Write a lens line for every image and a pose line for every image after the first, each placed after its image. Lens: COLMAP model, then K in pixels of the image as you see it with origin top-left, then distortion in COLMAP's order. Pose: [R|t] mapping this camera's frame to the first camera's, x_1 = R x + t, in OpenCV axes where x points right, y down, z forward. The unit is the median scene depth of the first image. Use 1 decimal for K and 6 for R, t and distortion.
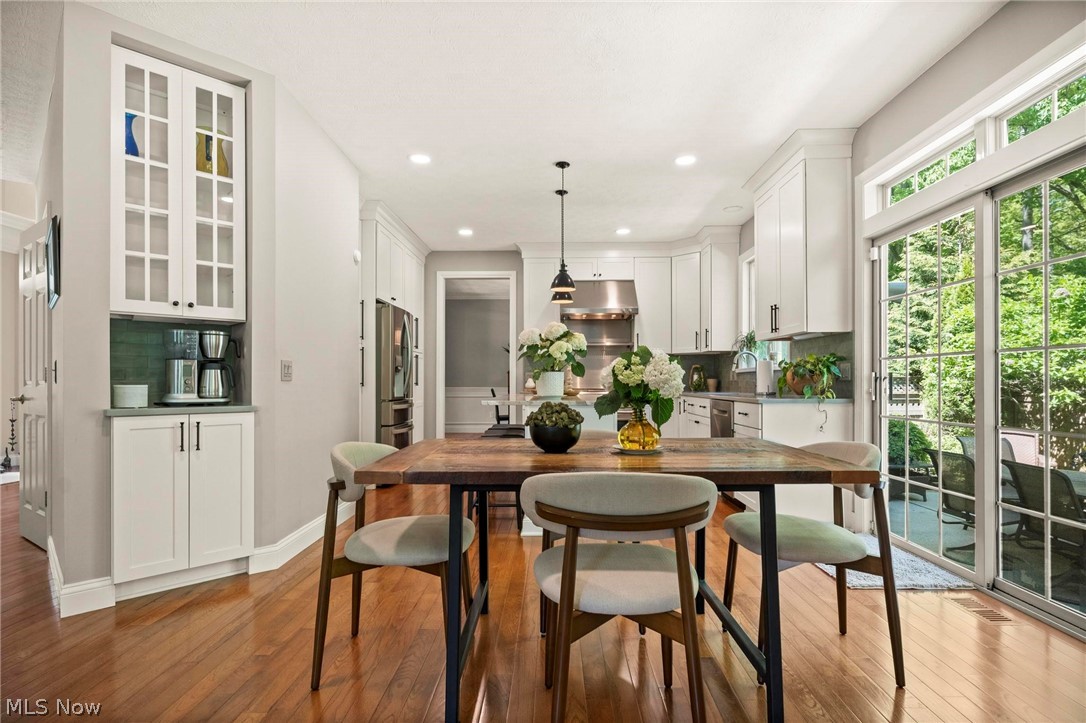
lens RADIAL K [[554.4, 0, 545.0], [0, 554.4, 370.0], [0, 0, 1]] dist [-0.000657, 0.000032]
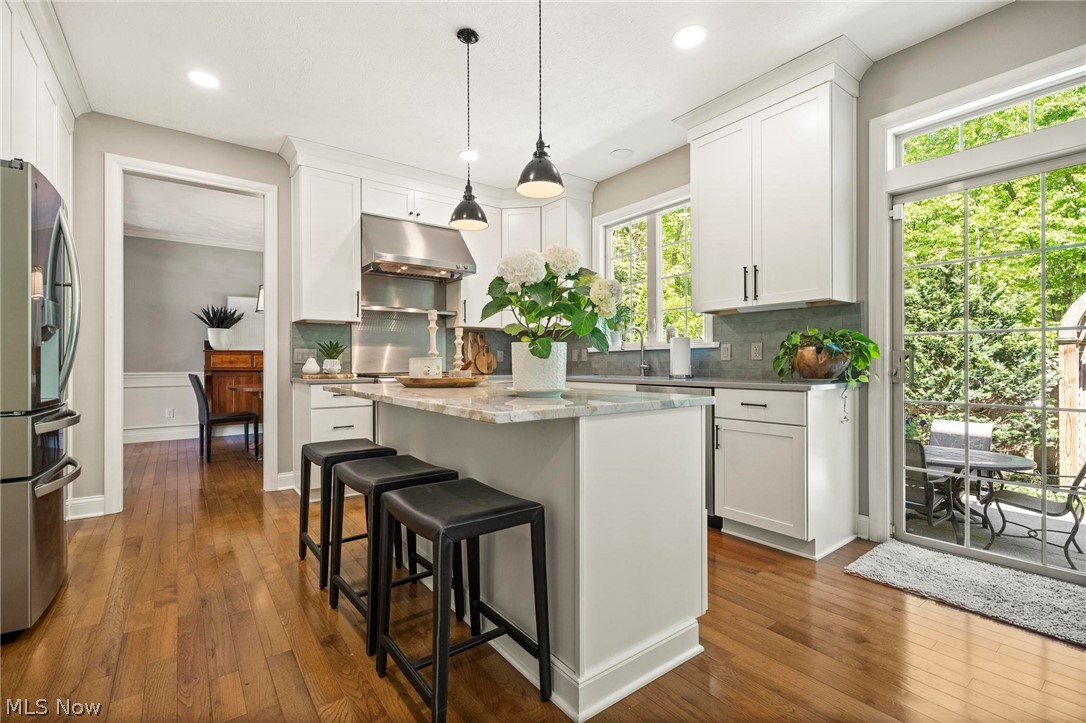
lens RADIAL K [[483.0, 0, 540.1], [0, 483.0, 361.9], [0, 0, 1]] dist [0.010367, -0.002959]
pose [[0.787836, 0.001233, 0.615884, -0.174714], [-0.012455, 0.999825, 0.013931, 0.009937], [-0.615759, -0.018647, 0.787714, 0.430261]]
